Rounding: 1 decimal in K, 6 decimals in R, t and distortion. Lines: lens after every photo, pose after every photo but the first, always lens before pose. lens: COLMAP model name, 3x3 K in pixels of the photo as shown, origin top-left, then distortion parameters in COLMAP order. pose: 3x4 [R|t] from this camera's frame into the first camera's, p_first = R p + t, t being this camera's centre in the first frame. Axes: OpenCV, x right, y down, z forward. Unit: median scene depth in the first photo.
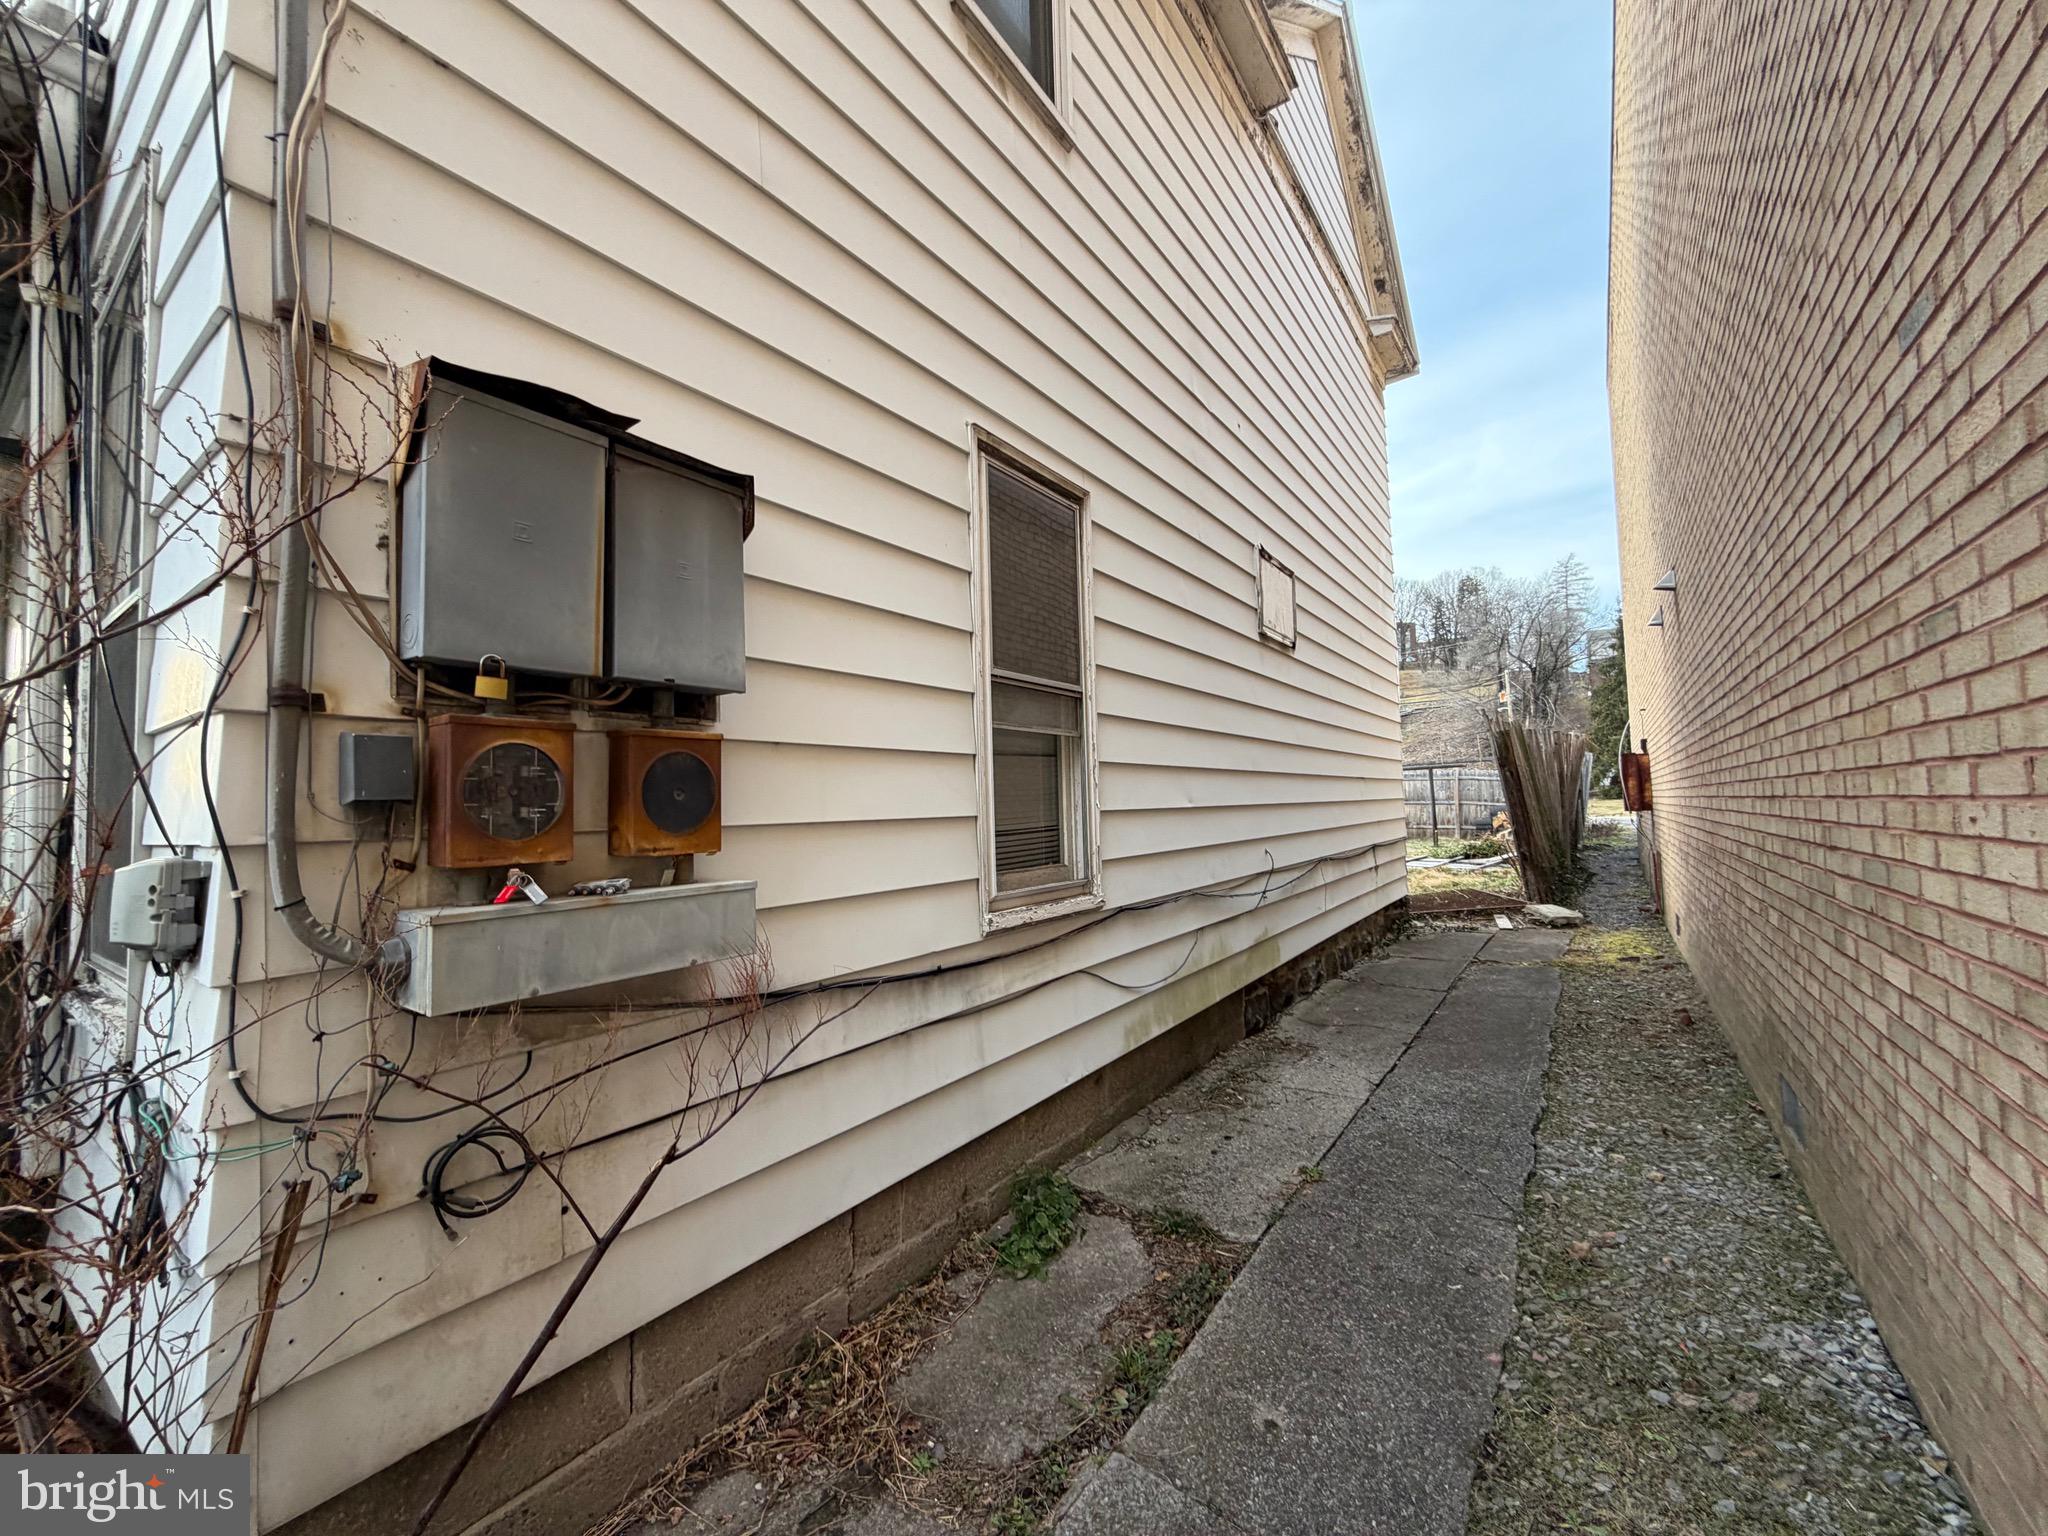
lens RADIAL K [[814.5, 0, 1031.6], [0, 814.5, 767.5], [0, 0, 1]] dist [-0.000680, -0.000424]
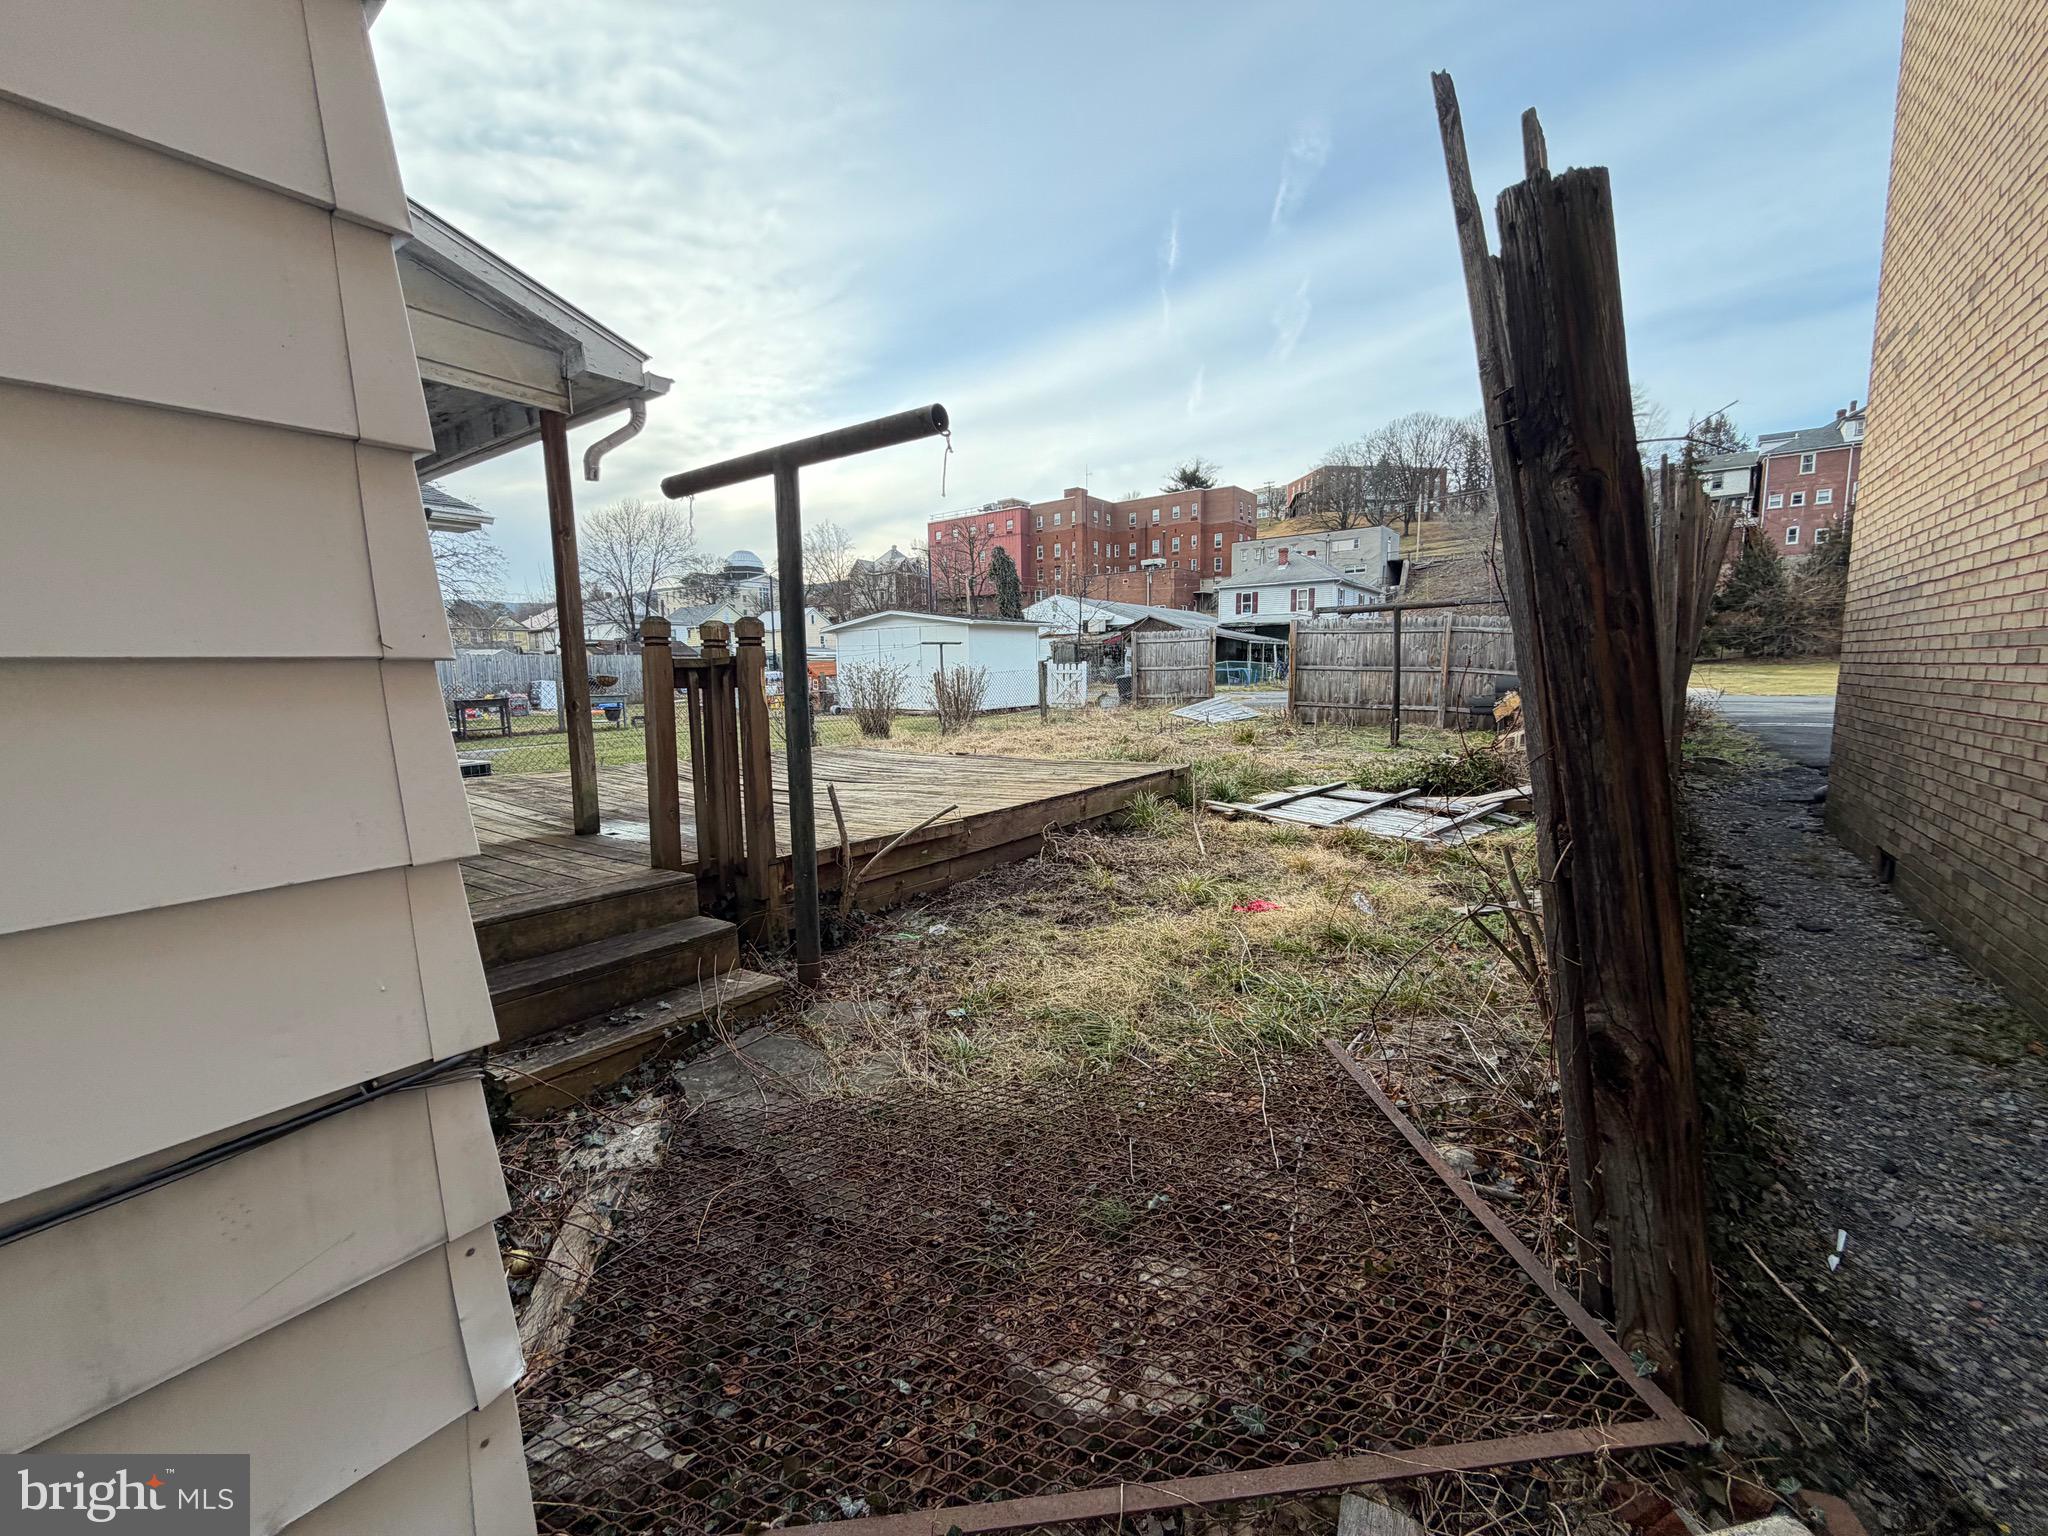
lens RADIAL K [[814.5, 0, 1010.9], [0, 814.5, 775.6], [0, 0, 1]] dist [-0.000680, -0.000424]
pose [[0.999448, 0.001830, -0.033160, 0.220678], [0.004041, 0.984362, 0.176111, 0.012849], [0.032963, -0.176148, 0.983812, 0.377865]]
